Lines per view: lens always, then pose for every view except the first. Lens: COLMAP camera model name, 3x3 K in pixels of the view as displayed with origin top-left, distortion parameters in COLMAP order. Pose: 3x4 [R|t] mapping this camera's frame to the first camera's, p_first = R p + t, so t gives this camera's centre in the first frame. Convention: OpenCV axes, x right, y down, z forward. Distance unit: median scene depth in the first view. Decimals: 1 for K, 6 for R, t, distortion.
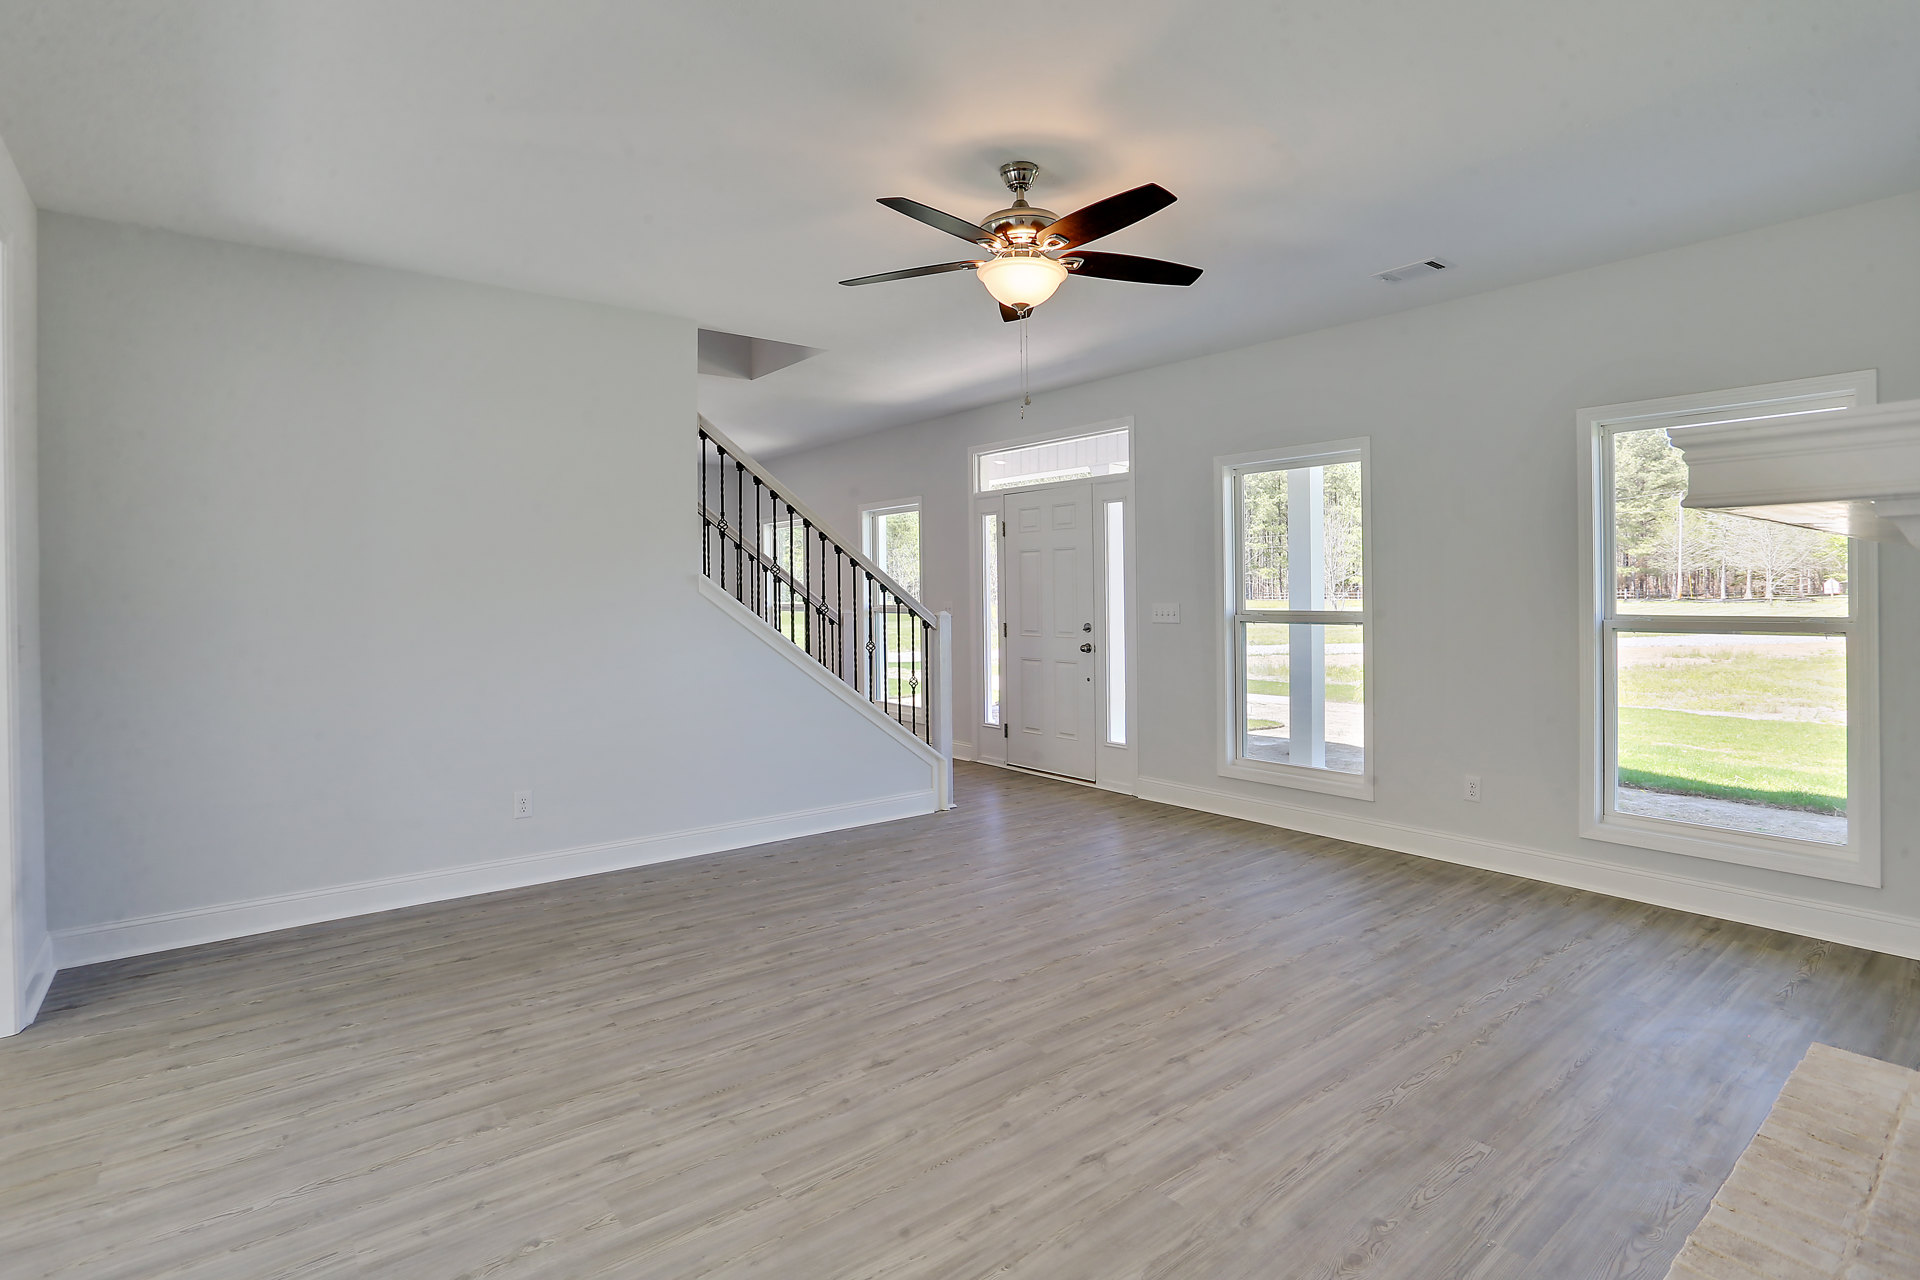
lens RADIAL K [[950.0, 0, 958.7], [0, 950.0, 607.8], [0, 0, 1]] dist [-0.075478, 0.037903]
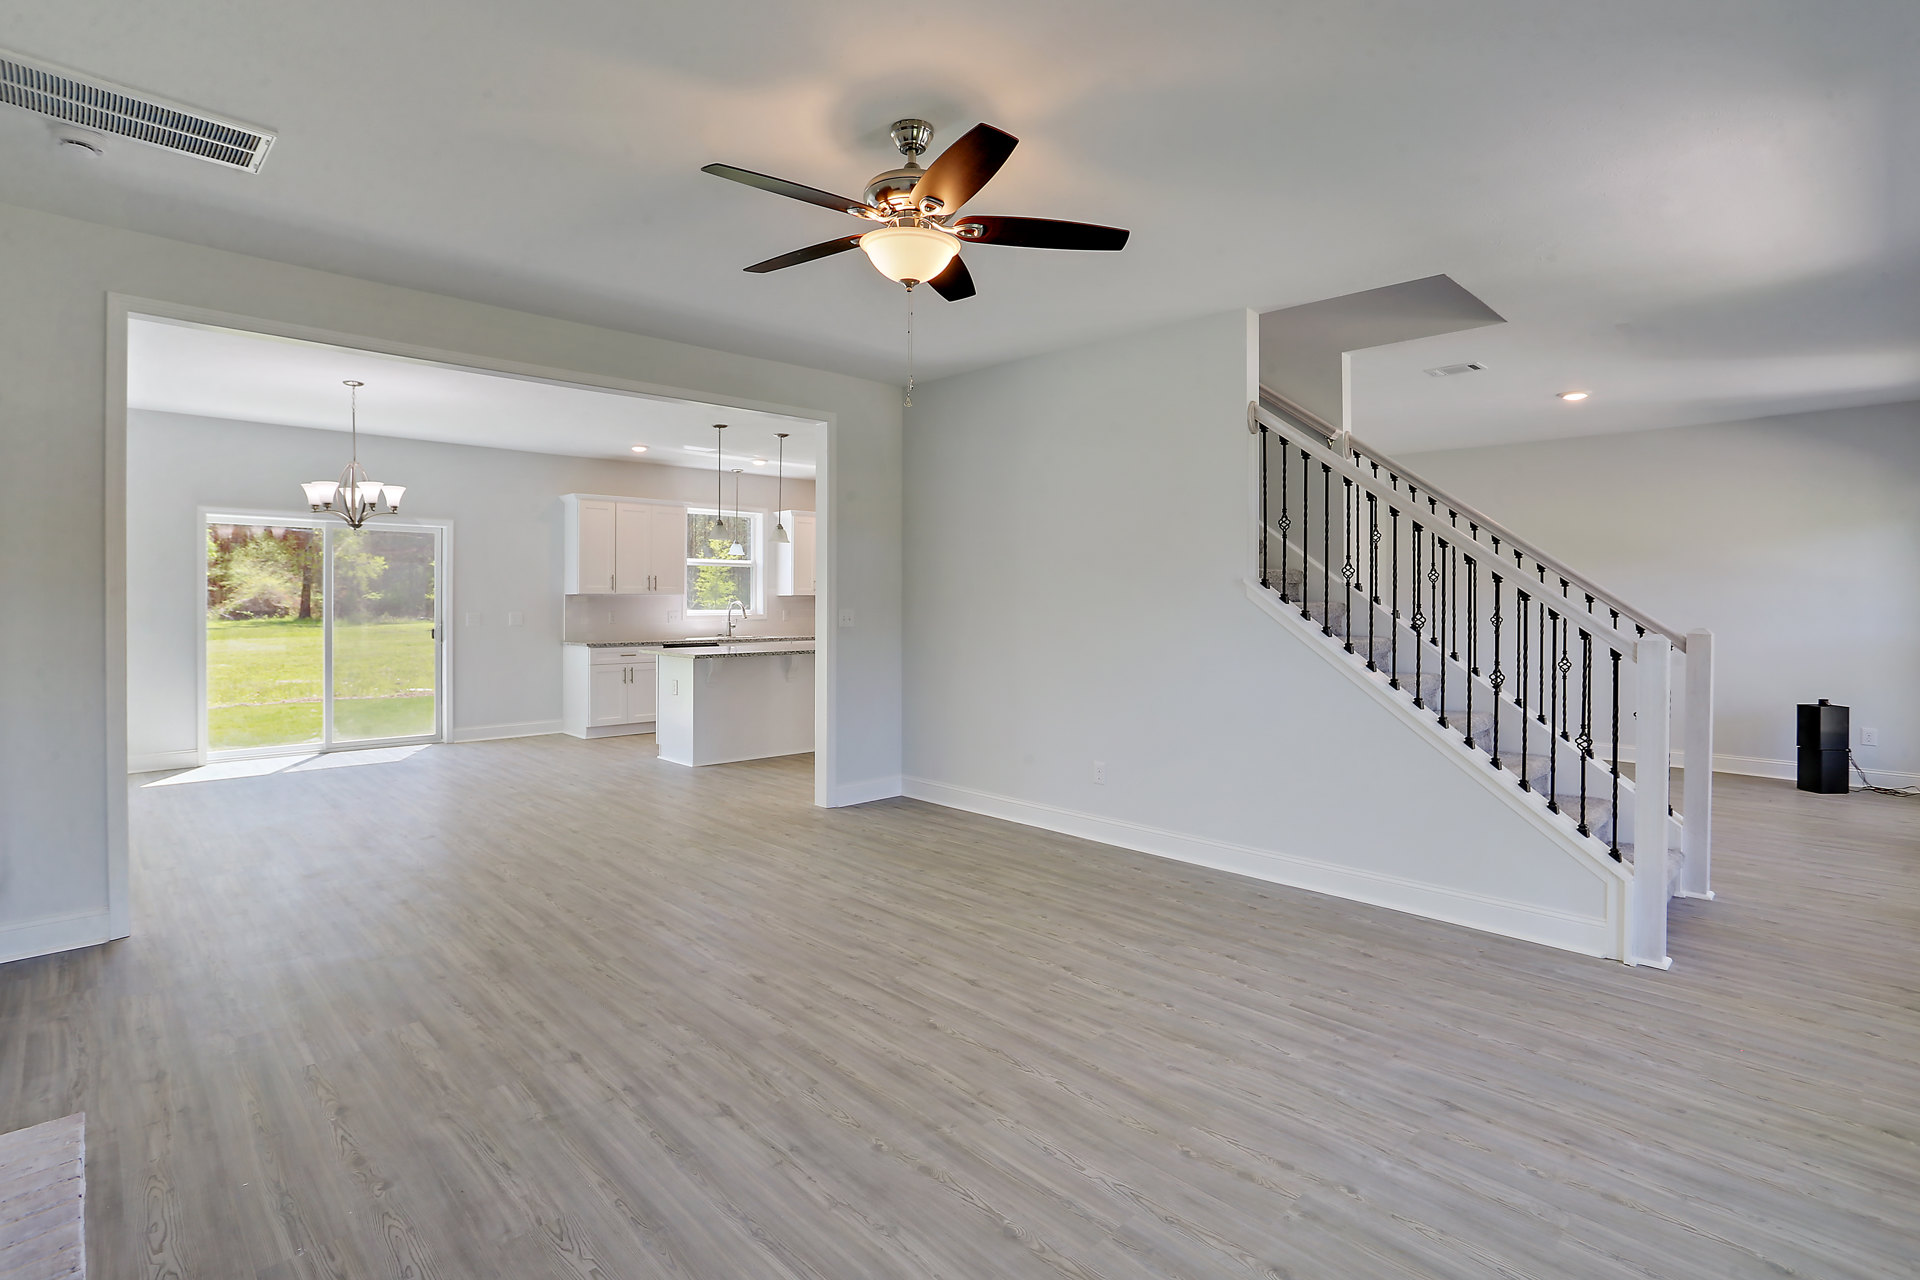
lens RADIAL K [[950.0, 0, 958.7], [0, 950.0, 607.8], [0, 0, 1]] dist [-0.075478, 0.037903]
pose [[0.098764, 0.018583, -0.994937, 0.966325], [-0.028304, 0.999474, 0.015859, -0.017303], [0.994708, 0.026595, 0.099238, 0.951265]]
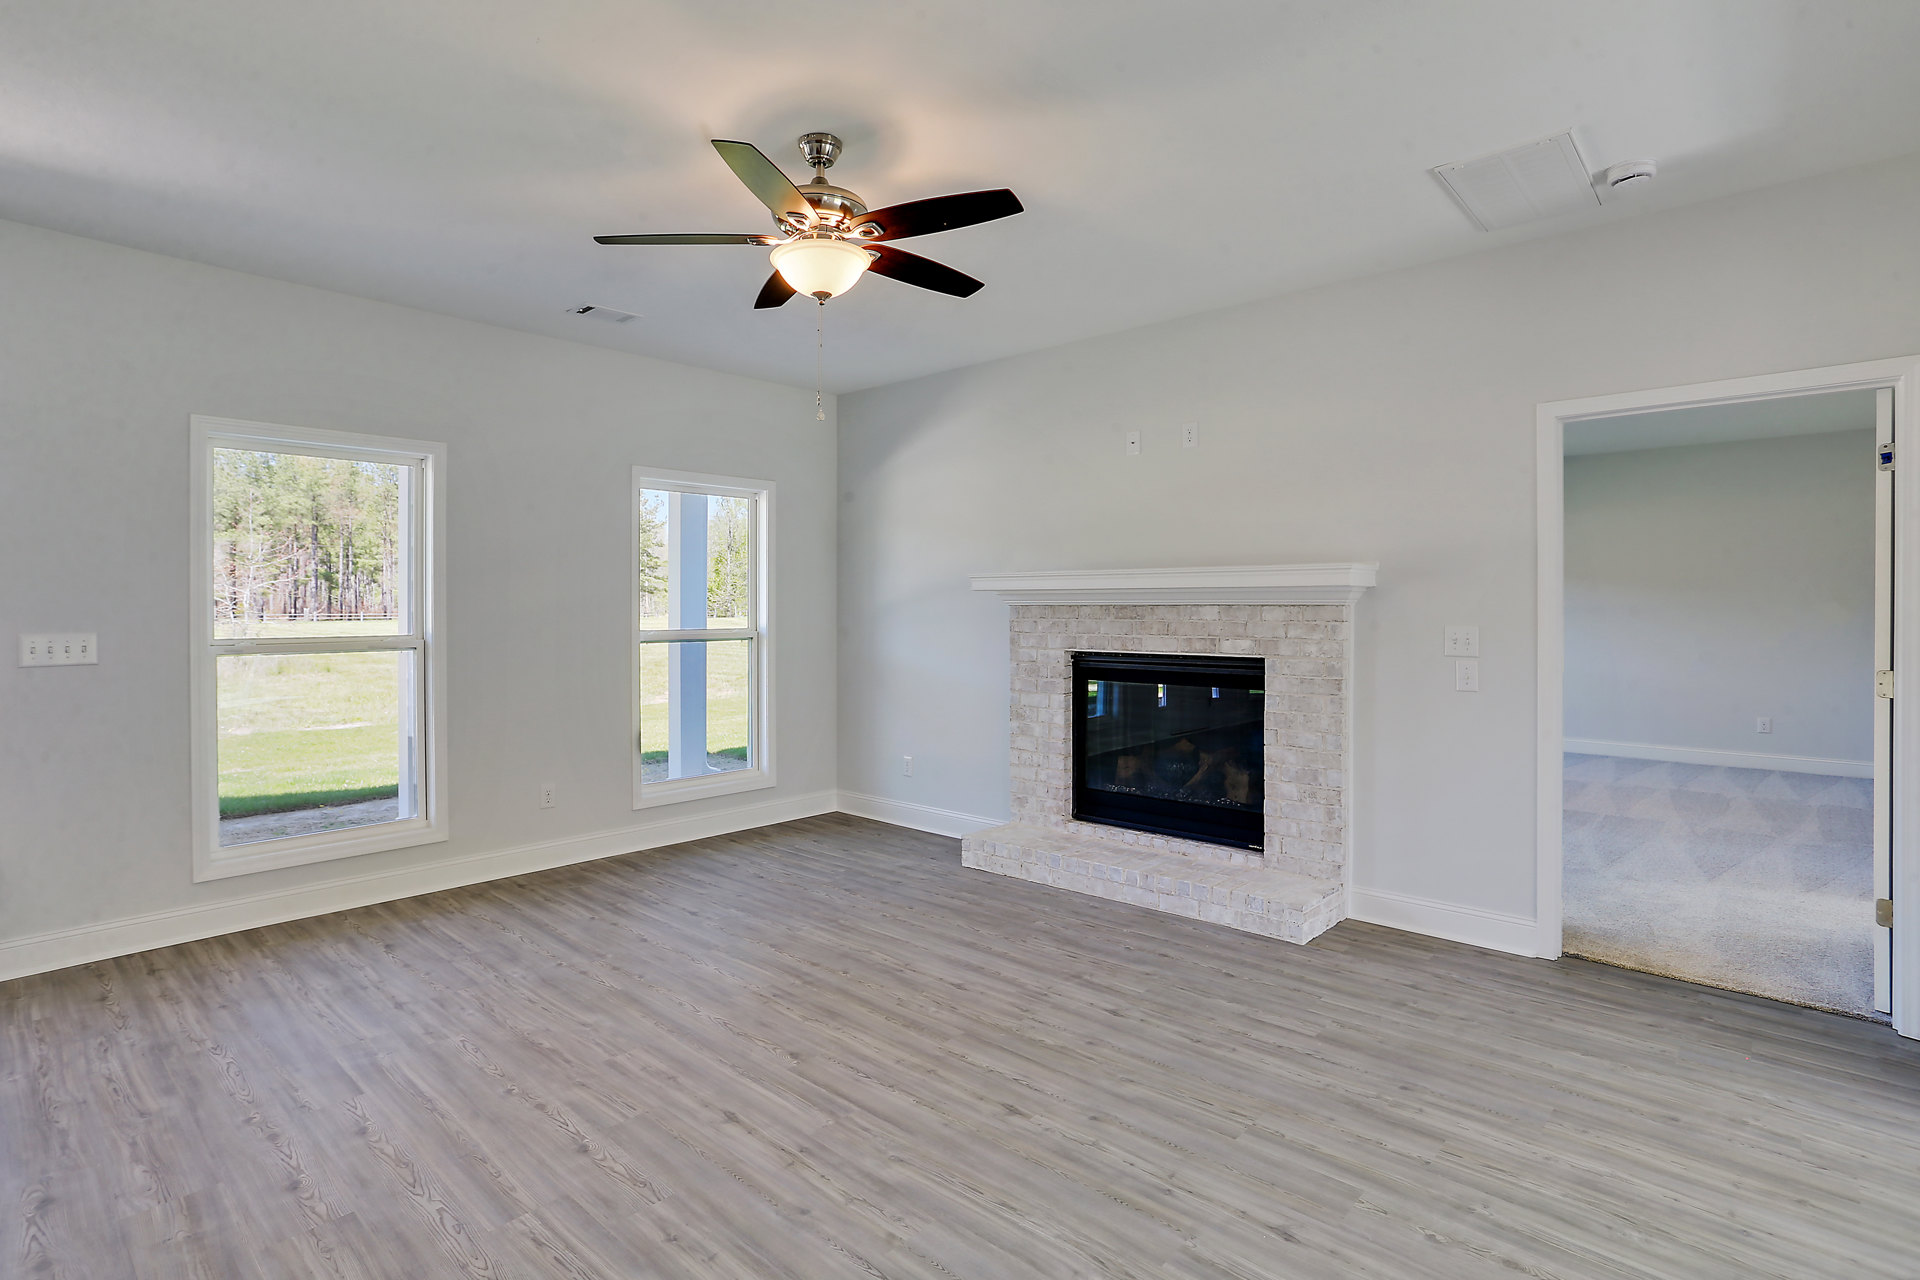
lens RADIAL K [[950.0, 0, 958.7], [0, 950.0, 607.8], [0, 0, 1]] dist [-0.075478, 0.037903]
pose [[-0.160370, 0.008166, 0.987023, -0.839466], [0.023741, 0.999708, -0.004414, -0.007060], [-0.986771, 0.022725, -0.160517, 1.006892]]
